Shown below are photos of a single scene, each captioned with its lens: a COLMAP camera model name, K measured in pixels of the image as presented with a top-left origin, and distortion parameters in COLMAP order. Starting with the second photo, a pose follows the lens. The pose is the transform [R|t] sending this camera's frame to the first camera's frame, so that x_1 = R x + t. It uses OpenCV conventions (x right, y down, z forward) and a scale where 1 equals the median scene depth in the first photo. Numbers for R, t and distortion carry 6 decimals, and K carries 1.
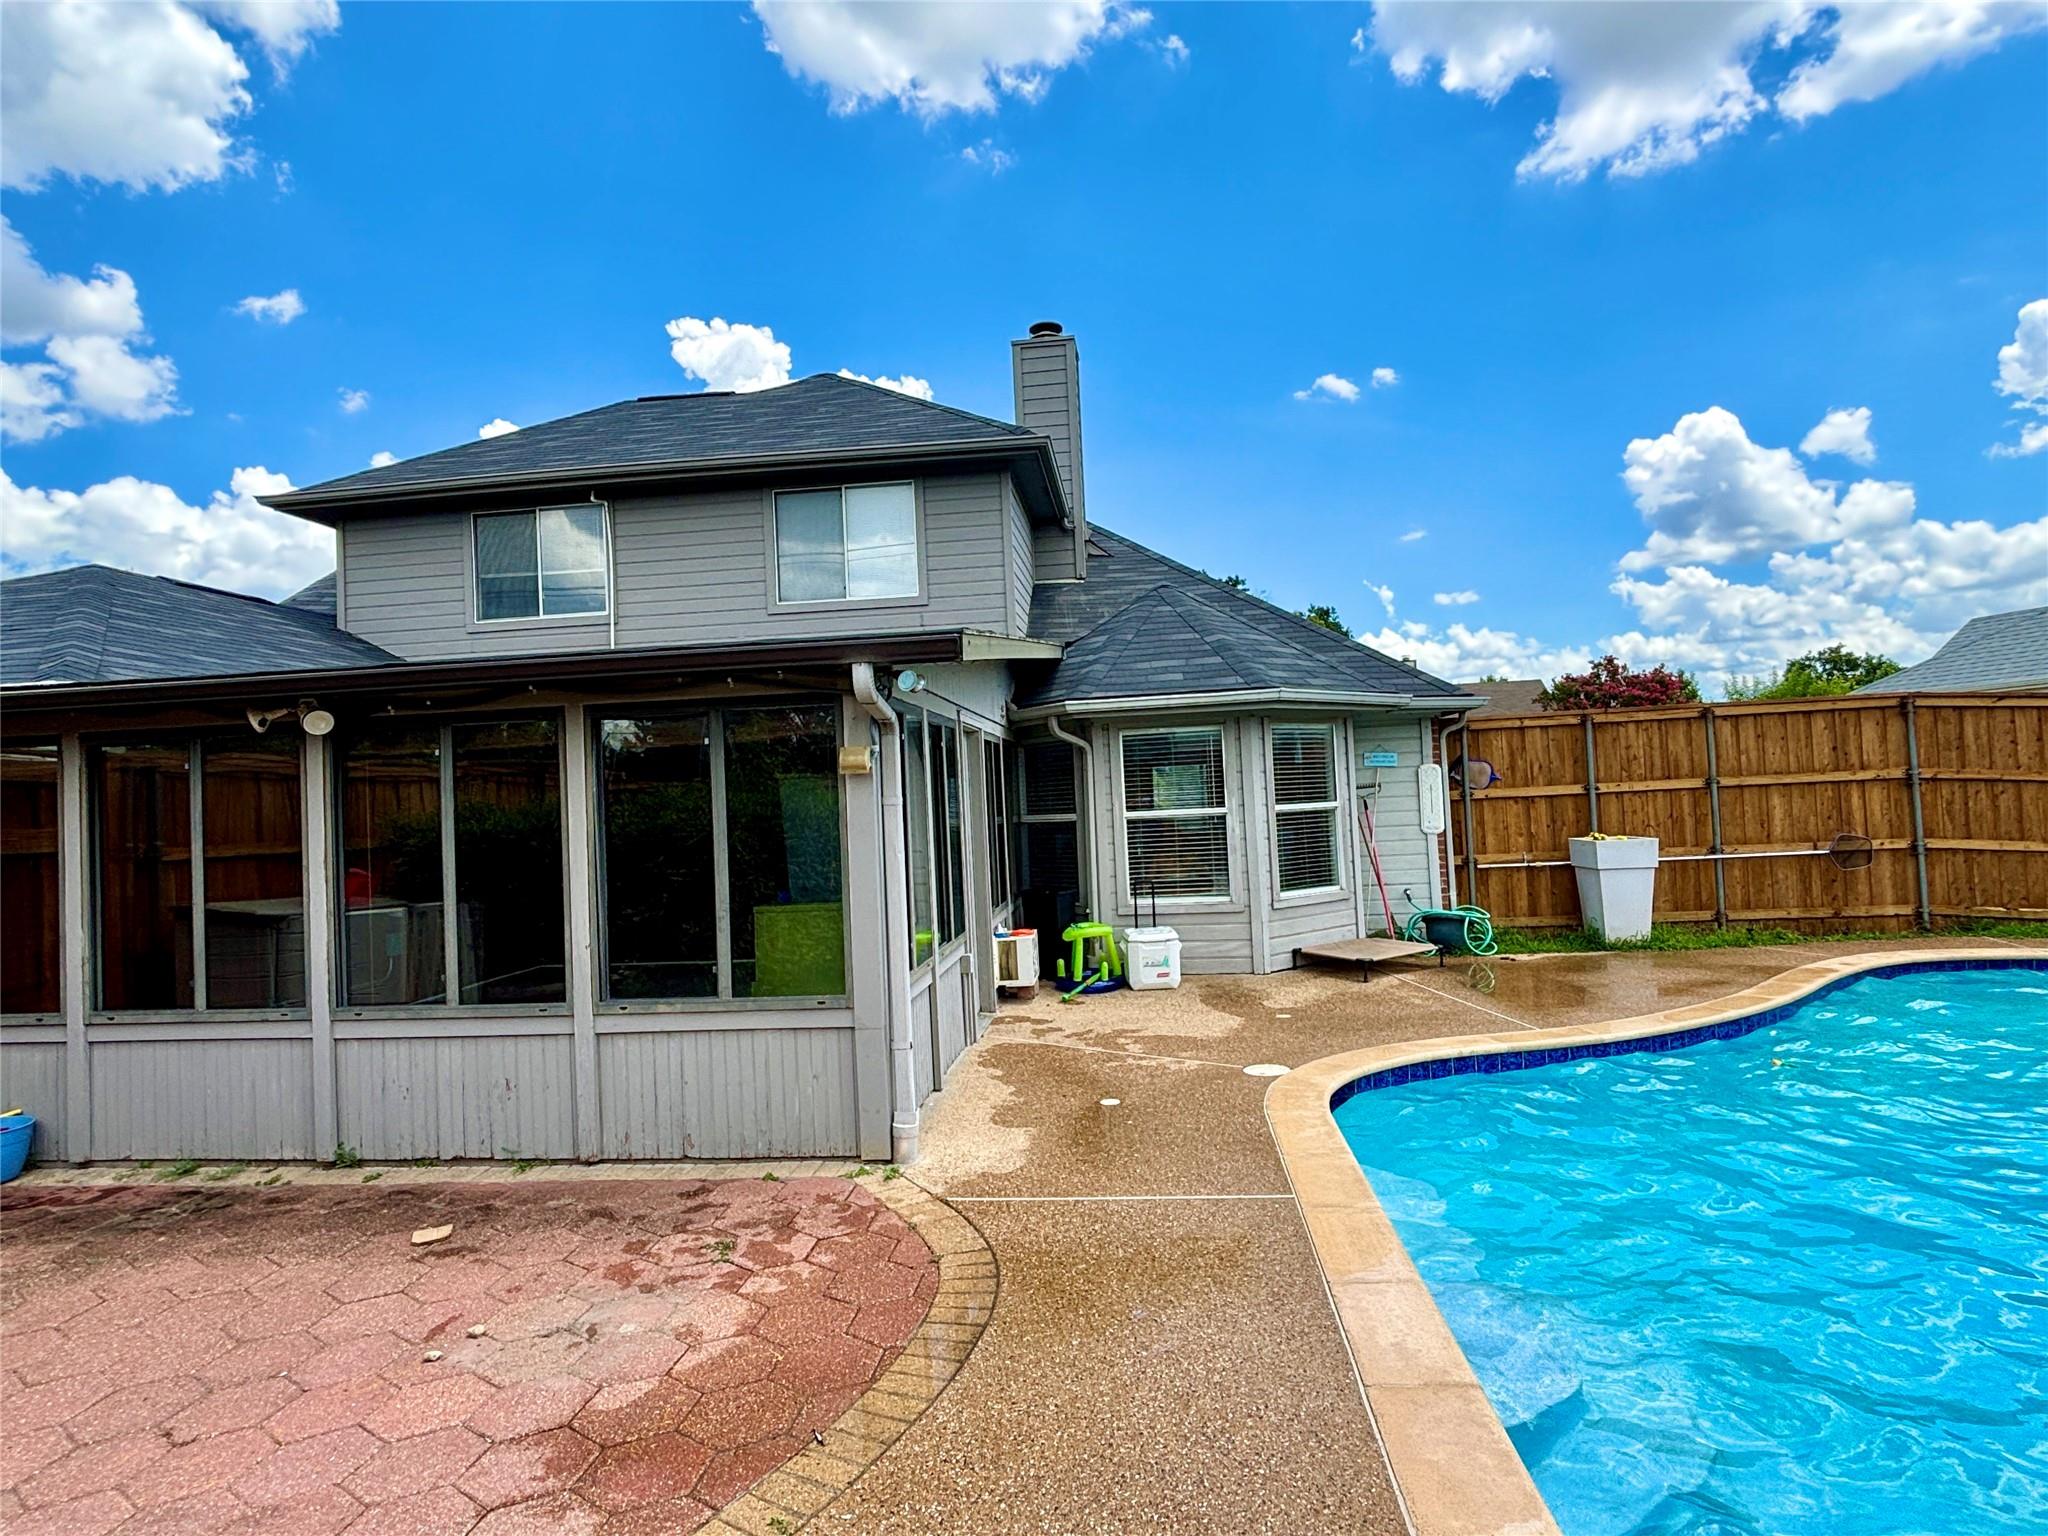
lens RADIAL K [[1094.1, 0, 1012.3], [0, 1094.1, 770.7], [0, 0, 1]] dist [-0.011768, 0.004761]
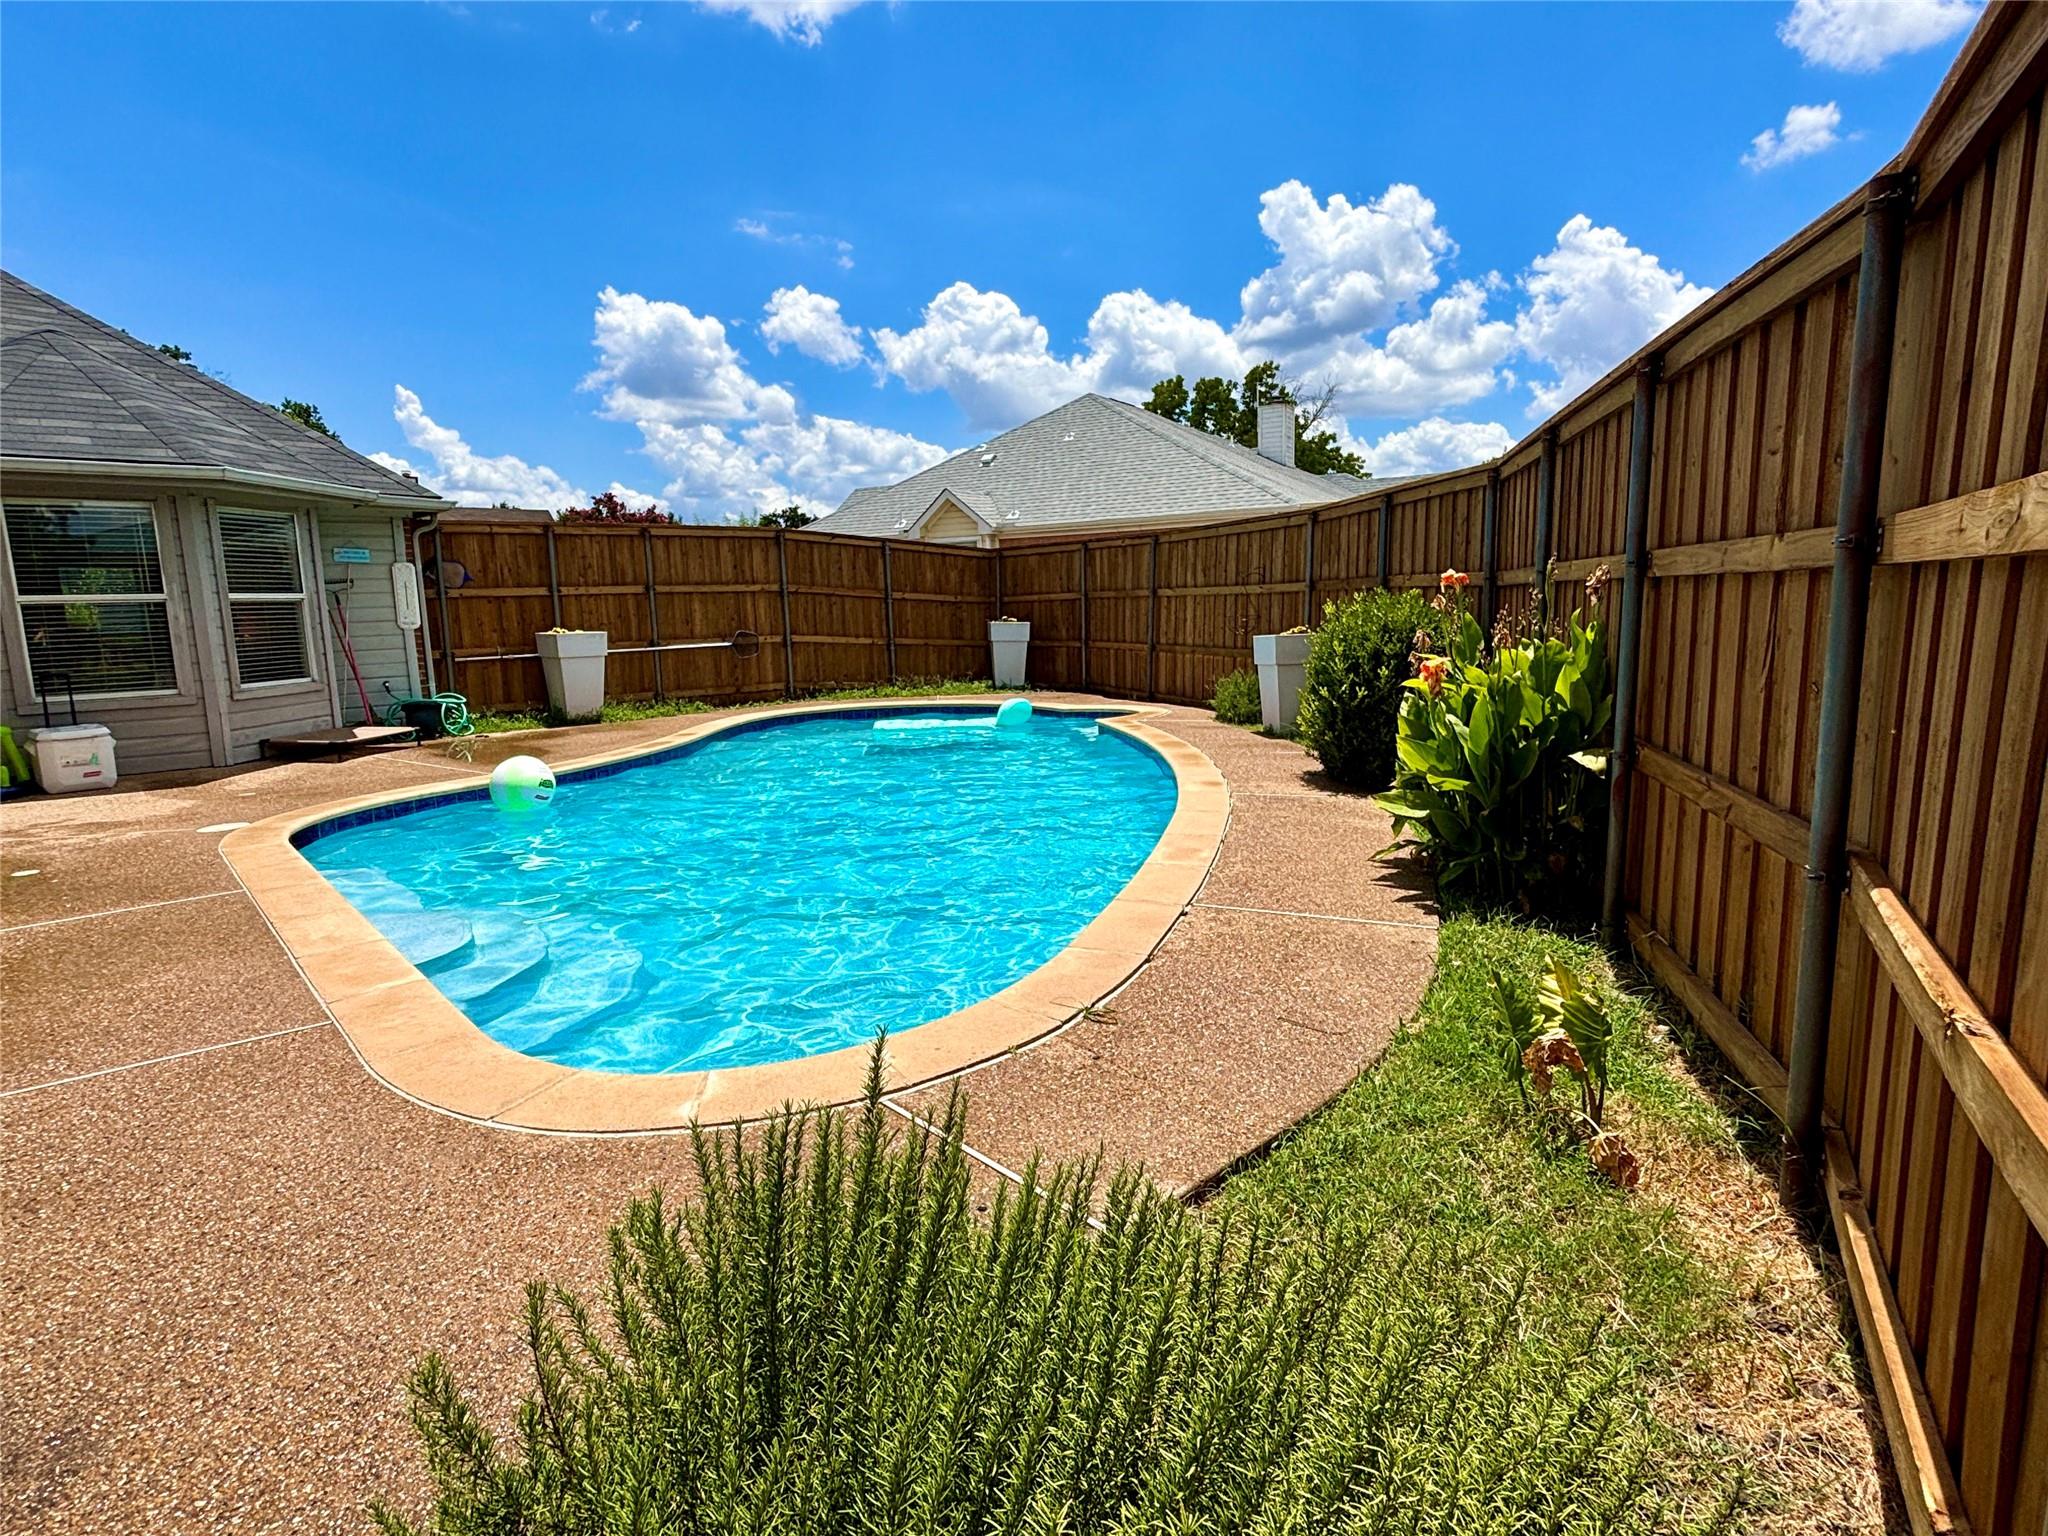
lens RADIAL K [[1094.1, 0, 1022.7], [0, 1094.1, 764.1], [0, 0, 1]] dist [-0.011768, 0.004761]
pose [[0.662051, -0.083479, 0.744795, -0.019724], [-0.024112, 0.990890, 0.132496, 0.033141], [-0.749071, -0.105677, 0.654007, -0.151346]]
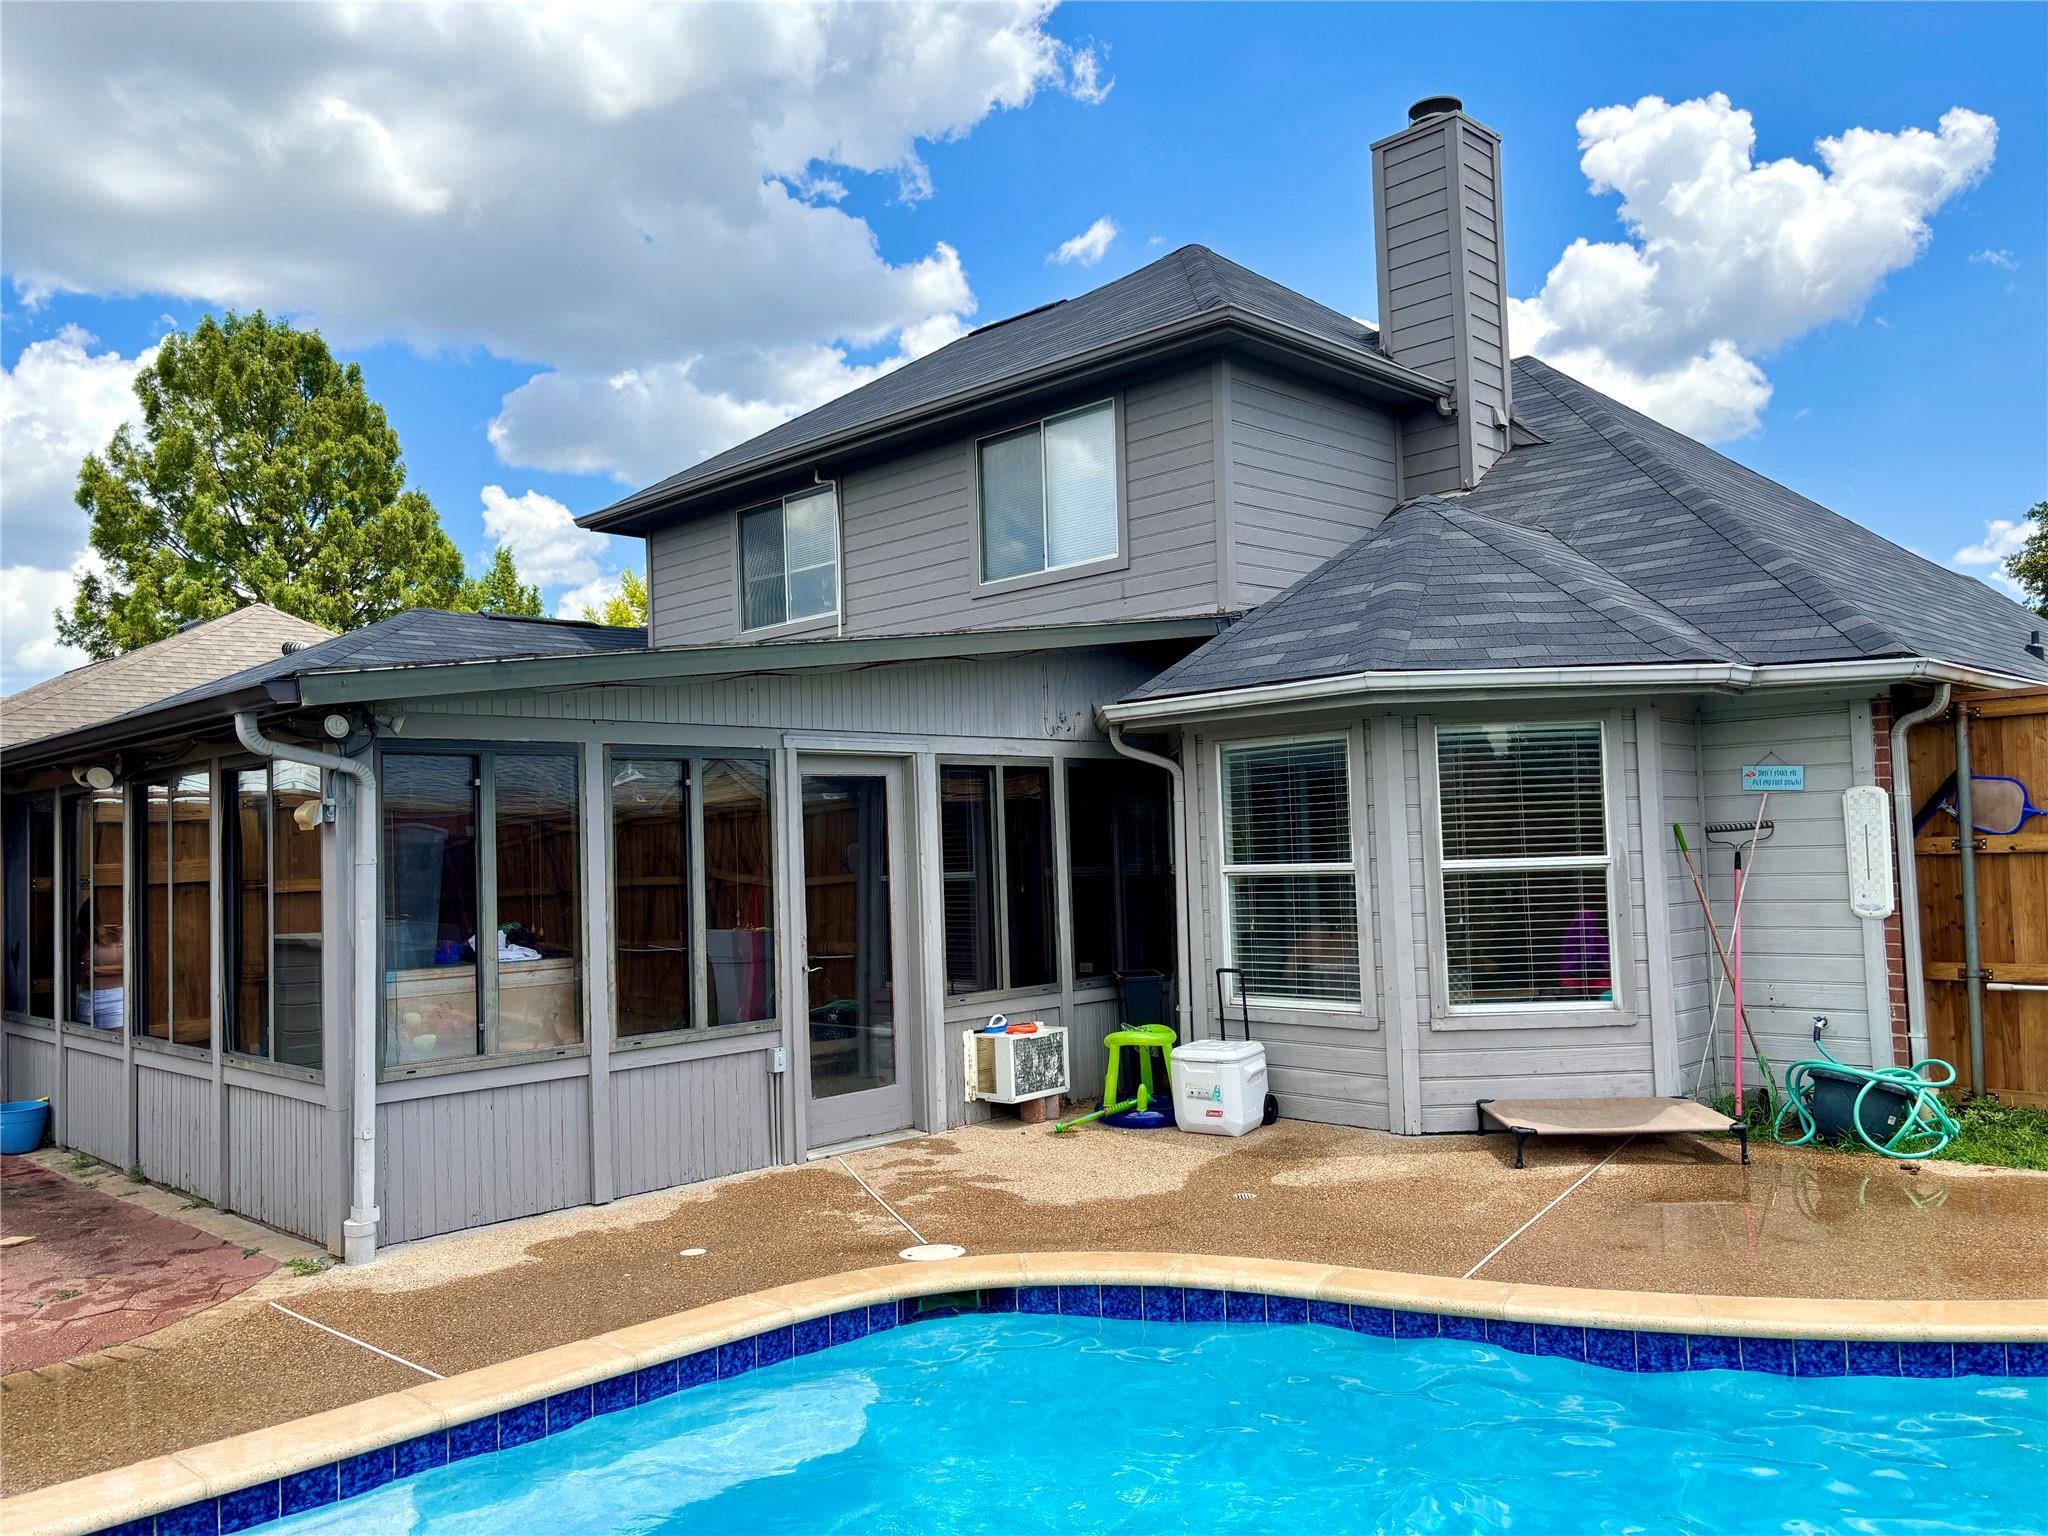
lens RADIAL K [[1560.2, 0, 1034.3], [0, 1560.2, 778.0], [0, 0, 1]] dist [0.053799, -0.068280]
pose [[0.790747, -0.010461, -0.612053, 0.534135], [0.011931, 0.999927, -0.001676, -0.013479], [0.612026, -0.005977, 0.790815, 0.154858]]
